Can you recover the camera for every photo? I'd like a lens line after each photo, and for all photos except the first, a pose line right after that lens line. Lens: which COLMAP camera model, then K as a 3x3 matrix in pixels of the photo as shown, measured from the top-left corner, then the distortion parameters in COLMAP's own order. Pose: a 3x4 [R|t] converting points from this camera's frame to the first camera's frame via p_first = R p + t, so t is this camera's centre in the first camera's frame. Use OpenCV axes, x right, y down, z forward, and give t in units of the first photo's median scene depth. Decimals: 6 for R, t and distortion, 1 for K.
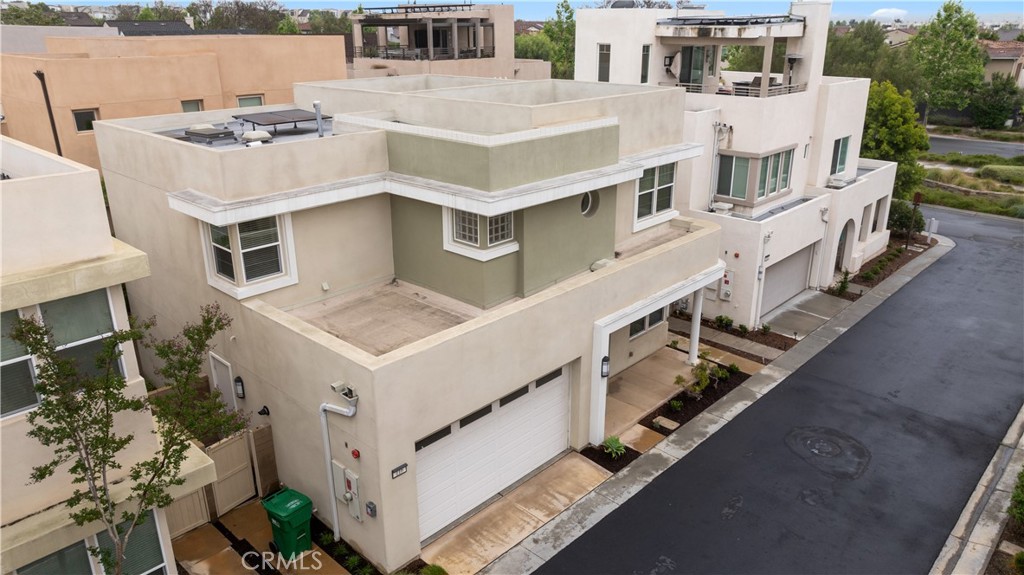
lens RADIAL K [[722.8, 0, 512.0], [0, 722.8, 287.5], [0, 0, 1]] dist [-0.041512, 0.058353]
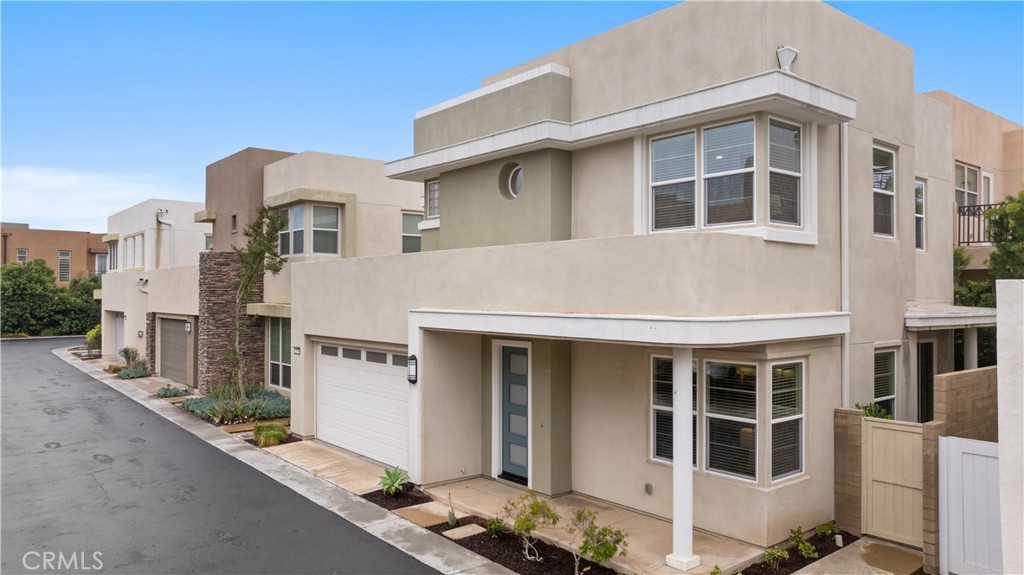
lens RADIAL K [[722.8, 0, 512.0], [0, 722.8, 287.5], [0, 0, 1]] dist [-0.041512, 0.058353]
pose [[-0.125324, -0.003402, -0.992110, 0.891701], [-0.346234, 0.937273, 0.040523, -0.042361], [0.929740, 0.348581, -0.118640, 1.160066]]
